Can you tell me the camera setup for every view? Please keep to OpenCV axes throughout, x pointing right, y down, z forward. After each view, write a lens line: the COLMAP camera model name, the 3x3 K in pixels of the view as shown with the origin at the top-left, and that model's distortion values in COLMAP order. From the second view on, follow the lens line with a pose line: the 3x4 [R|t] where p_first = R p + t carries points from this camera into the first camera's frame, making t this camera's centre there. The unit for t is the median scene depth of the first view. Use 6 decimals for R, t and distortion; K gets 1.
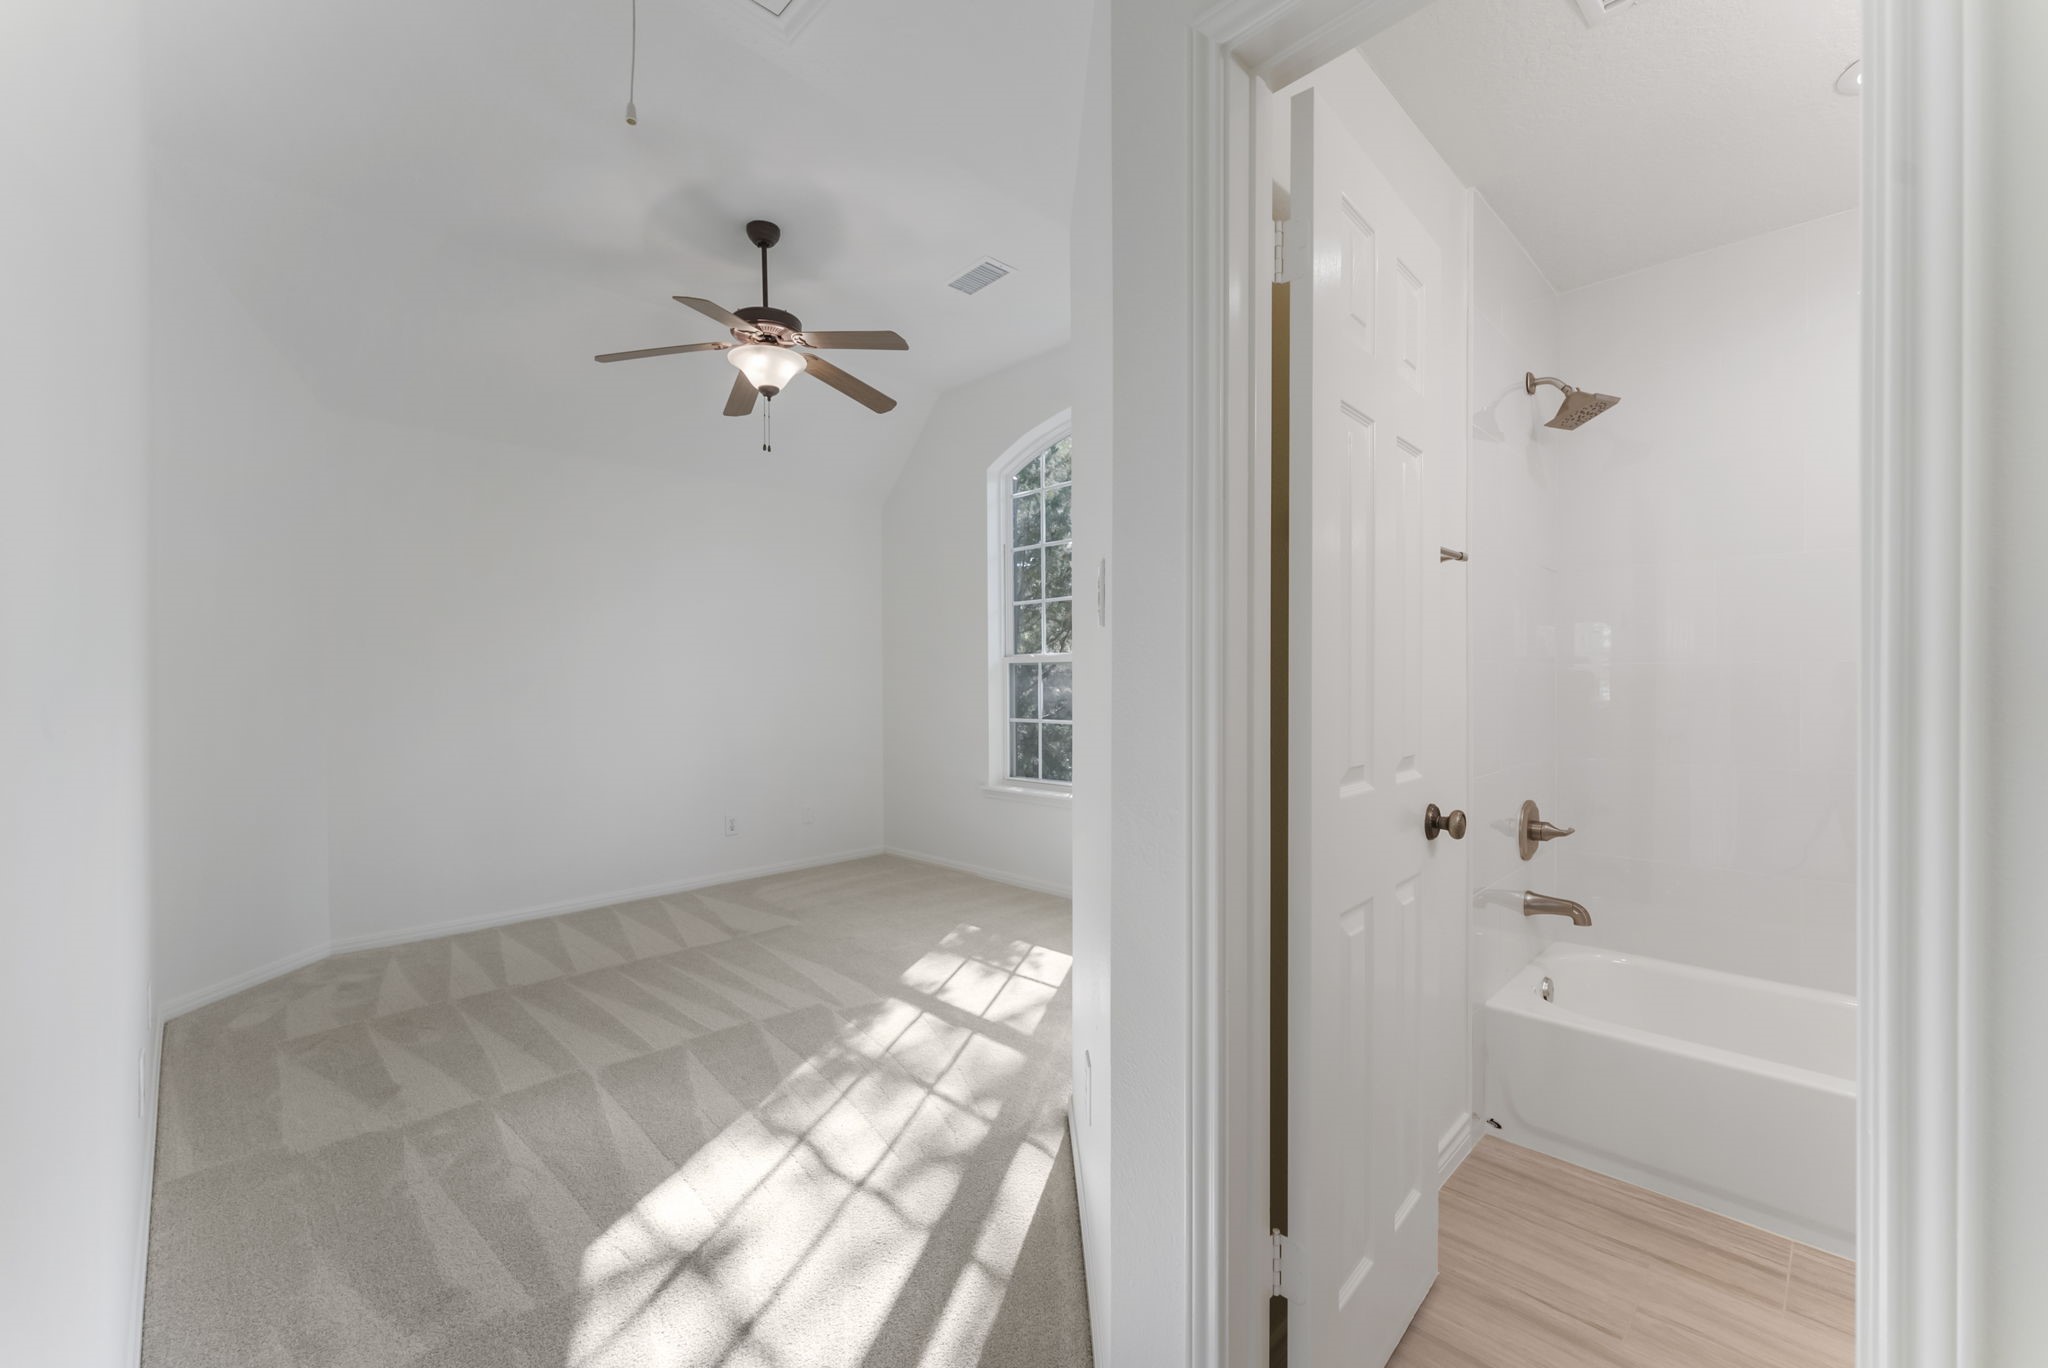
lens RADIAL K [[842.7, 0, 1022.2], [0, 842.7, 672.7], [0, 0, 1]] dist [0.000376, -0.000018]
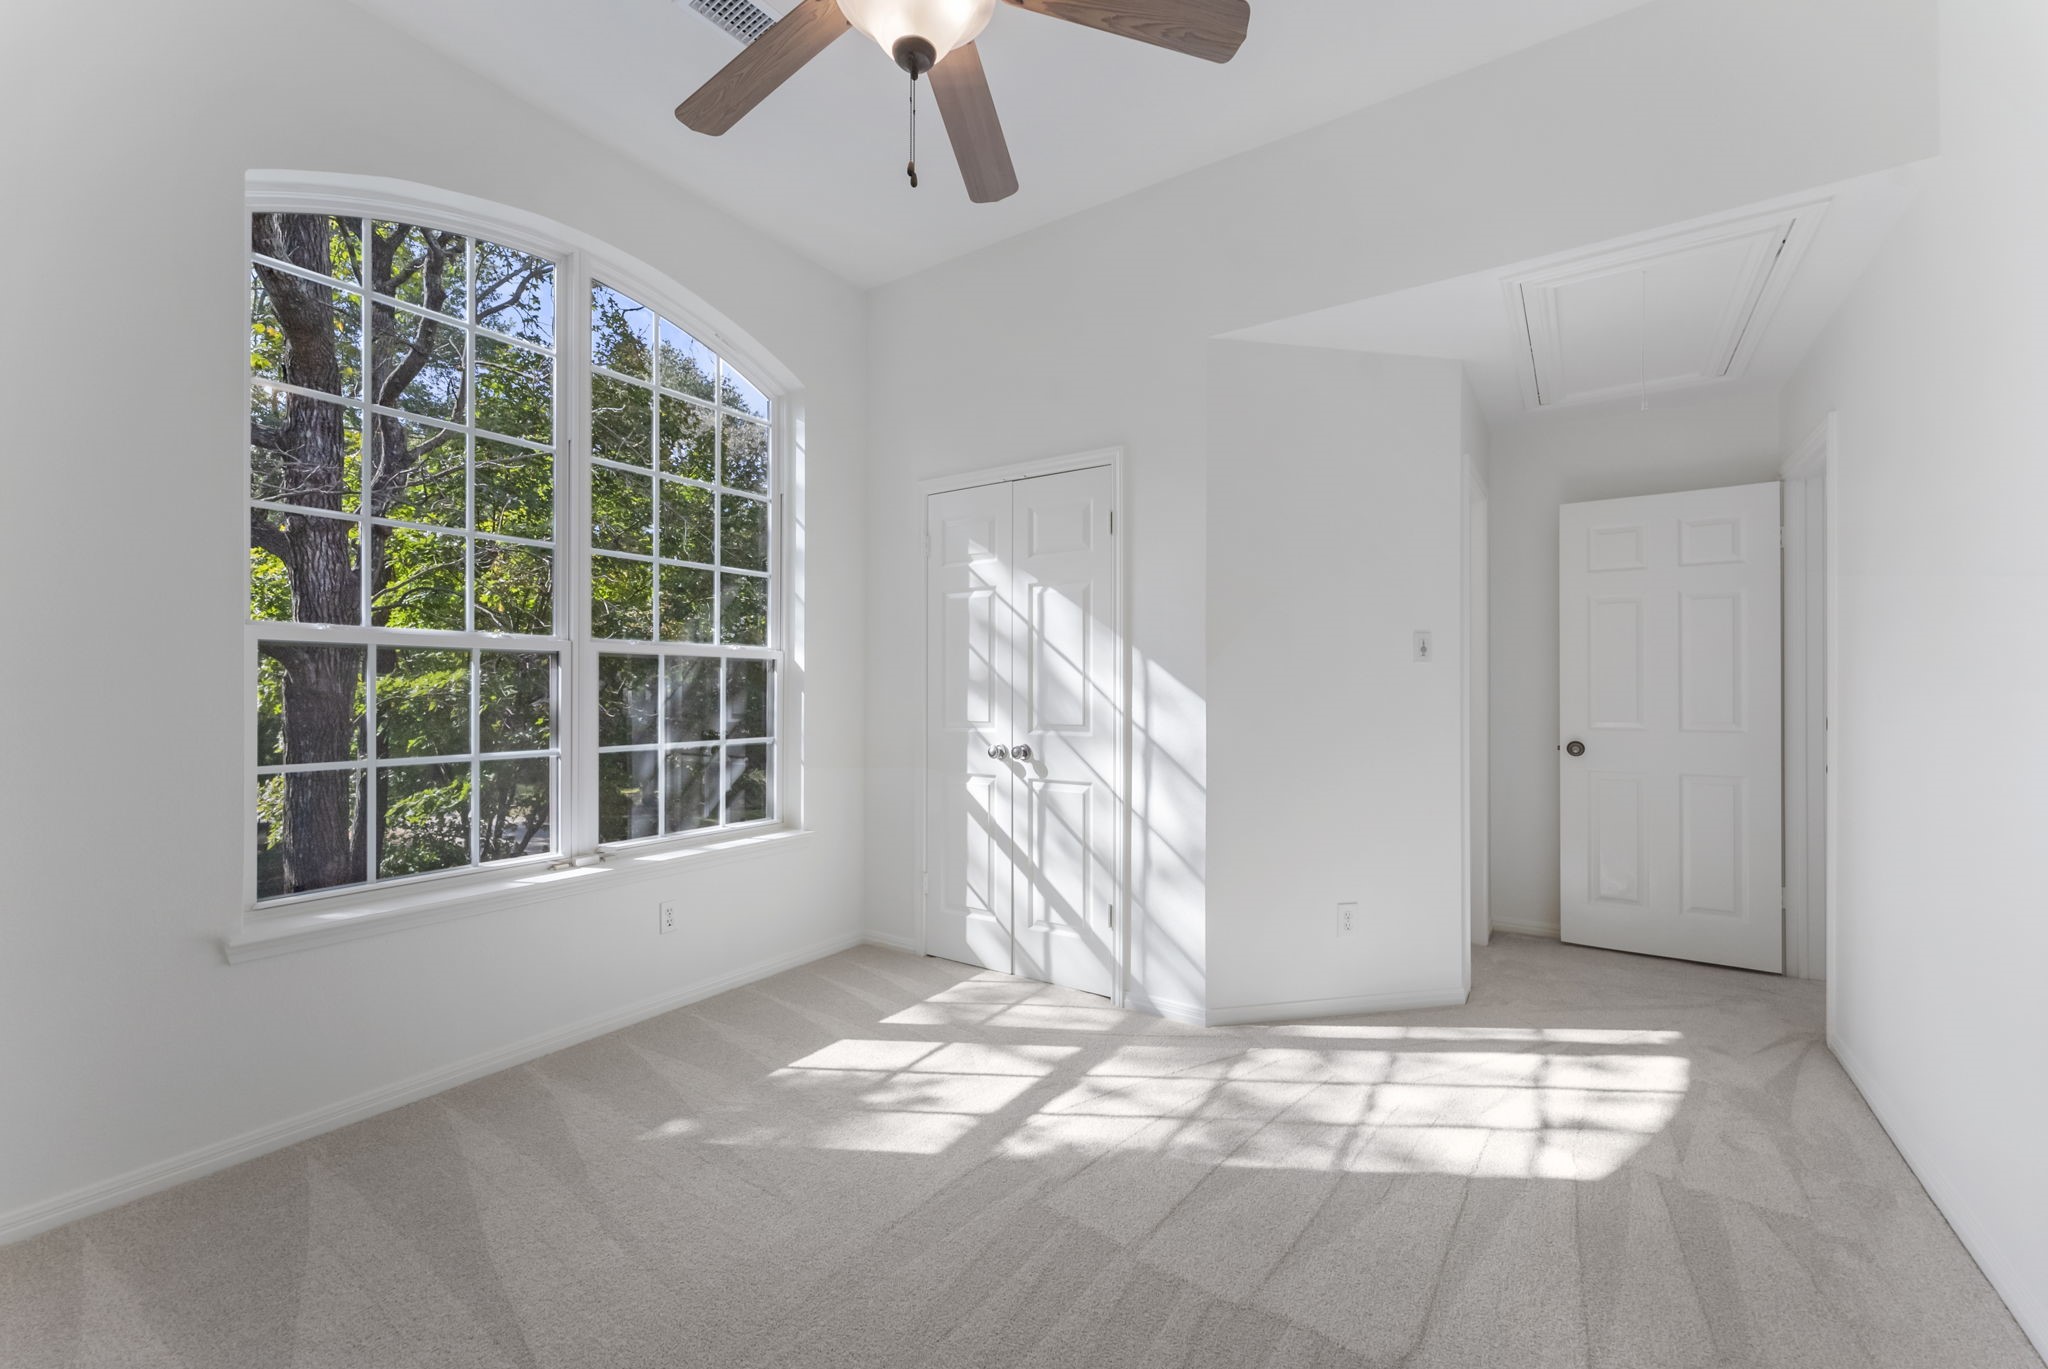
lens RADIAL K [[842.7, 0, 1022.2], [0, 842.7, 673.2], [0, 0, 1]] dist [0.000376, -0.000018]
pose [[-0.200605, 0.003751, 0.979665, -0.735774], [0.000086, 0.999993, -0.003812, 0.010602], [-0.979672, -0.000680, -0.200604, 1.016335]]
